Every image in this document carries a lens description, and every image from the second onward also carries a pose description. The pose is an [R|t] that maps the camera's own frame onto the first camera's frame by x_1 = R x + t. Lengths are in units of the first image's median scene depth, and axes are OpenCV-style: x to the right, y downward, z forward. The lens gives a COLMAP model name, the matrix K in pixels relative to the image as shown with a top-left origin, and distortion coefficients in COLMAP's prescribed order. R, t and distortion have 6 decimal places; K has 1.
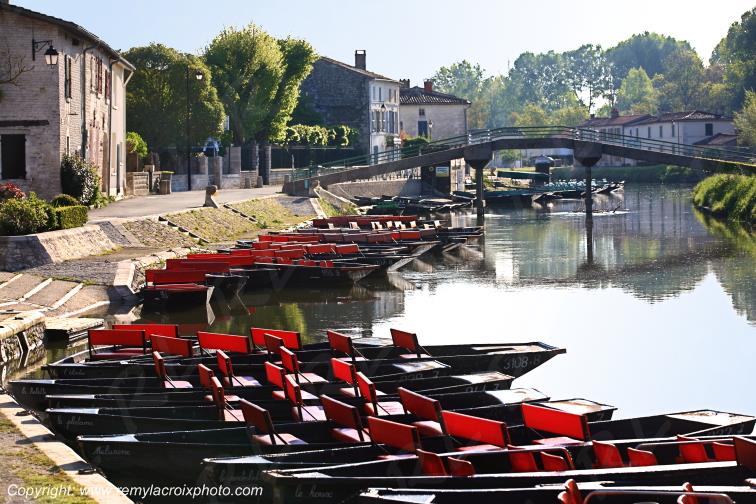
lens RADIAL K [[2175.5, 0, 378.0], [0, 2175.5, 252.0], [0, 0, 1]] dist [0.048718, 0.616000]
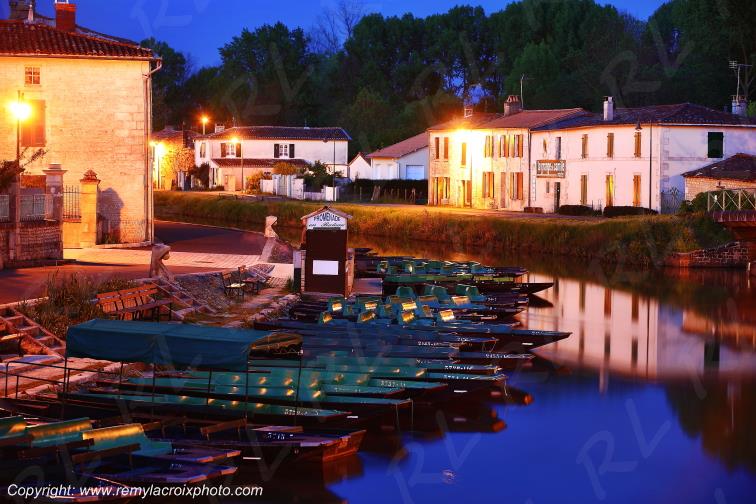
lens RADIAL K [[2175.5, 0, 378.0], [0, 2175.5, 252.0], [0, 0, 1]] dist [0.048718, 0.616000]
pose [[0.997664, 0.032934, 0.059844, 0.050885], [-0.033046, 0.999453, 0.000875, -0.030249], [-0.059783, -0.002851, 0.998207, 0.519874]]
